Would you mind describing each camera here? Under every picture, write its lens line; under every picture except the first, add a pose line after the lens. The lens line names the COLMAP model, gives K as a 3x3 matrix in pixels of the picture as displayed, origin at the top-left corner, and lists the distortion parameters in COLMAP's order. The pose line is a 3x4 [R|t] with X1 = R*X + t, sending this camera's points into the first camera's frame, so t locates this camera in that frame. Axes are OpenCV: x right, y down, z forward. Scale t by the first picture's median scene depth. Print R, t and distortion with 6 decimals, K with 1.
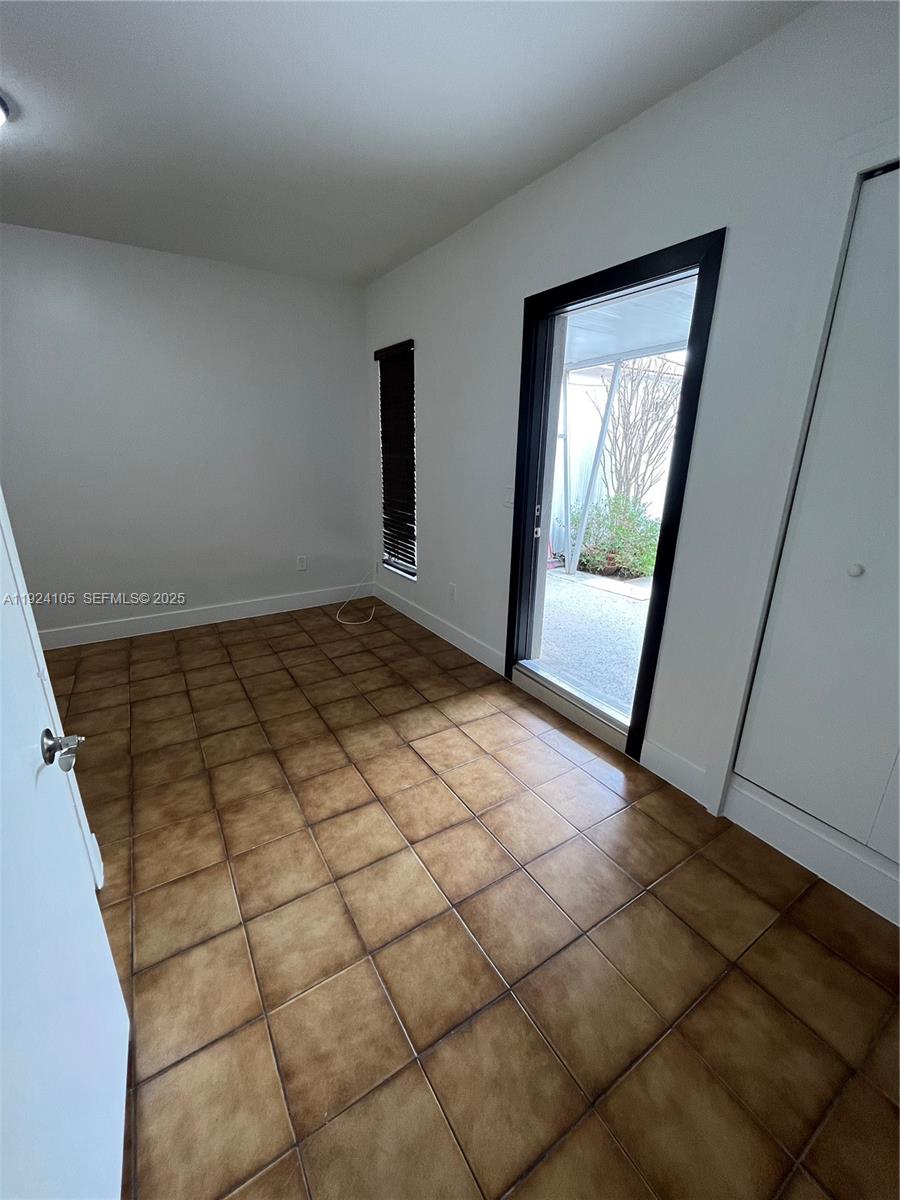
lens RADIAL K [[490.2, 0, 447.3], [0, 490.2, 593.0], [0, 0, 1]] dist [-0.007400, 0.000019]
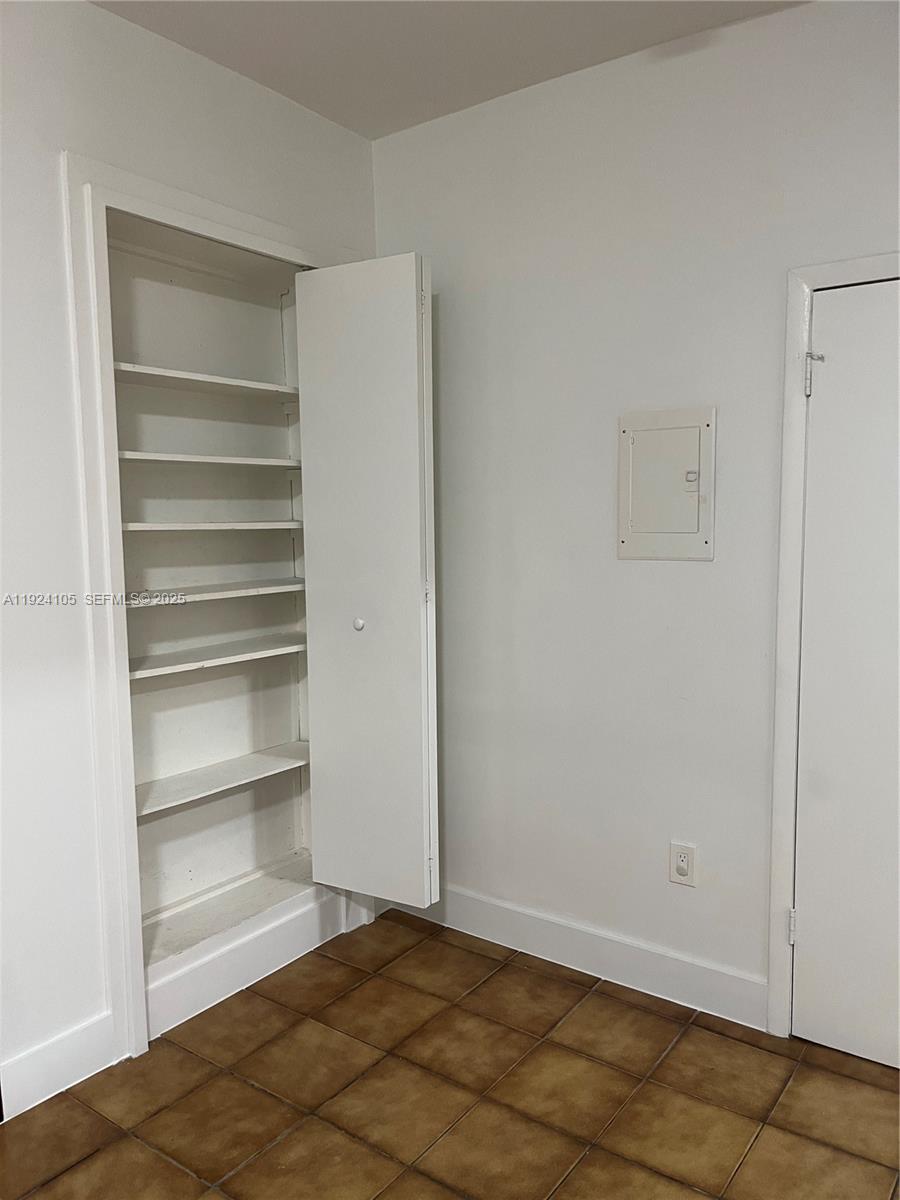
lens RADIAL K [[916.5, 0, 445.1], [0, 916.5, 601.6], [0, 0, 1]] dist [0.011430, -0.001386]
pose [[-0.379689, -0.109149, 0.918653, -0.514589], [0.272687, 0.935692, 0.223878, -0.209565], [-0.884012, 0.335509, -0.325509, 0.651310]]
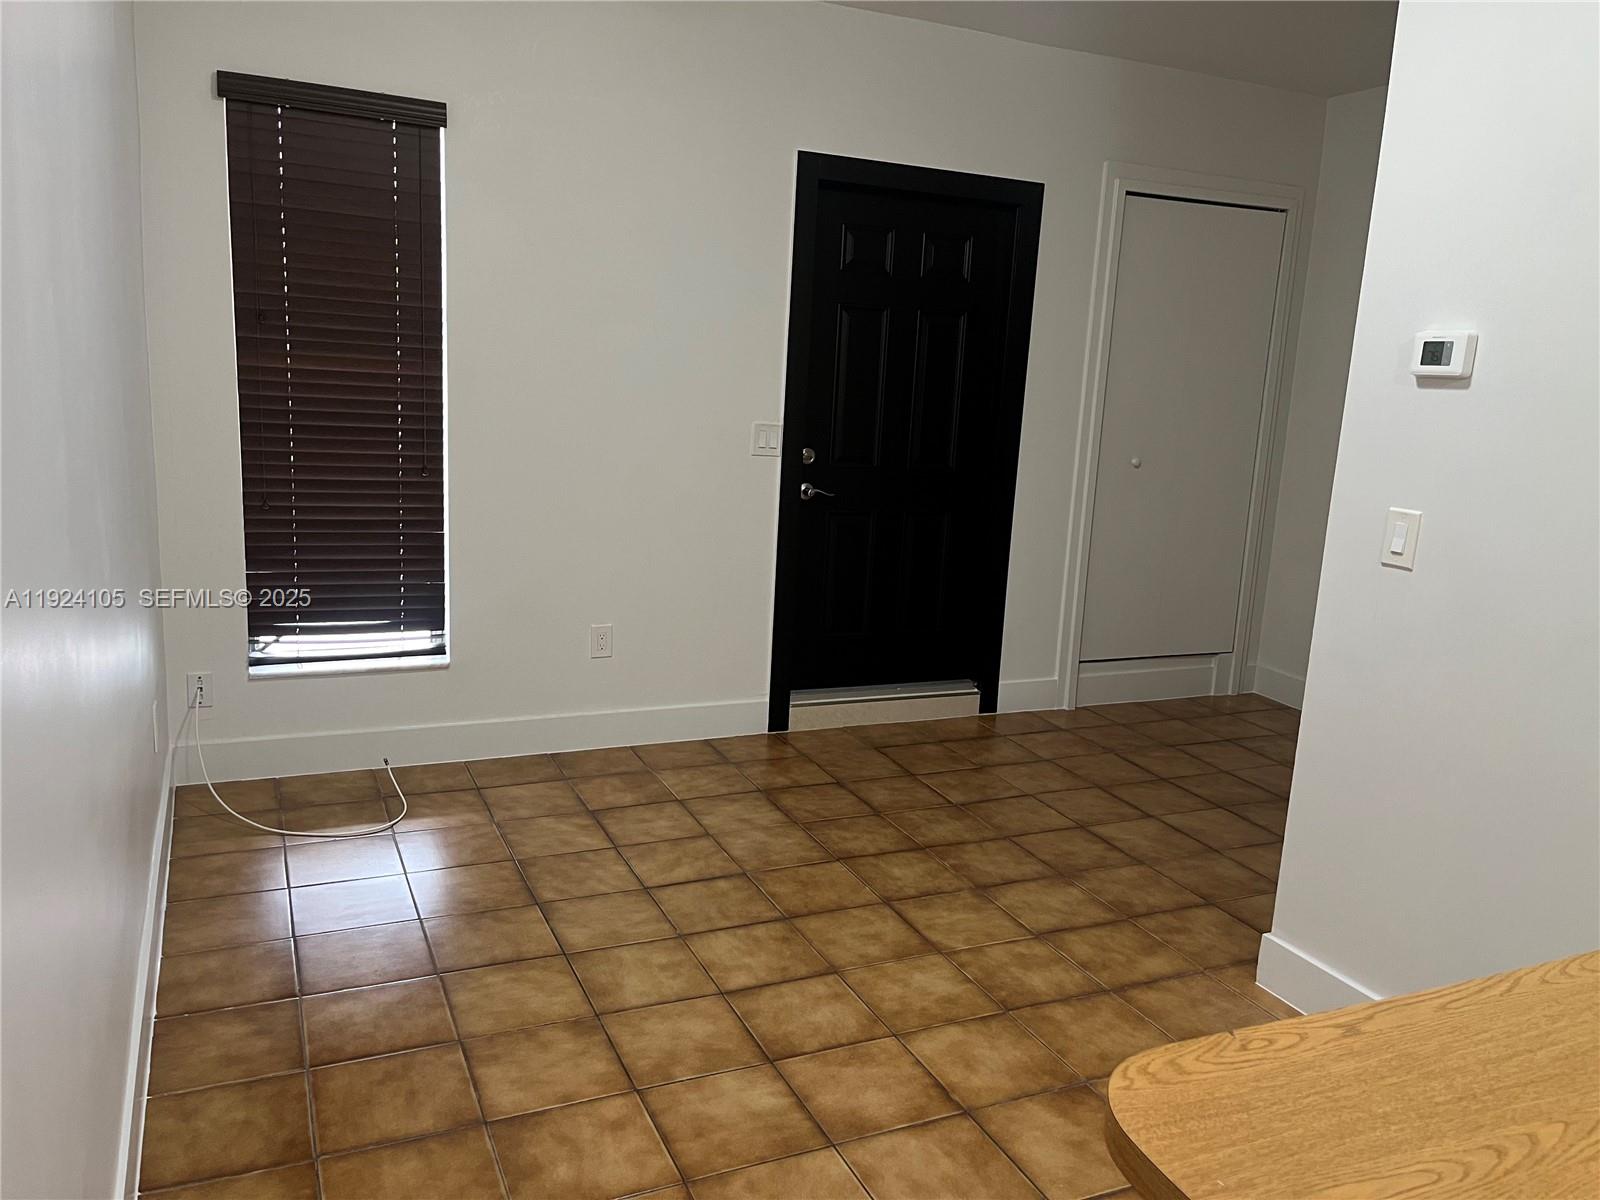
lens RADIAL K [[1222.0, 0, 806.2], [0, 1222.0, 608.0], [0, 0, 1]] dist [0.011430, -0.001386]
pose [[0.125711, -0.205241, 0.970604, -1.602060], [0.239653, 0.955673, 0.171044, -0.272819], [-0.962685, 0.211106, 0.169326, 0.819550]]
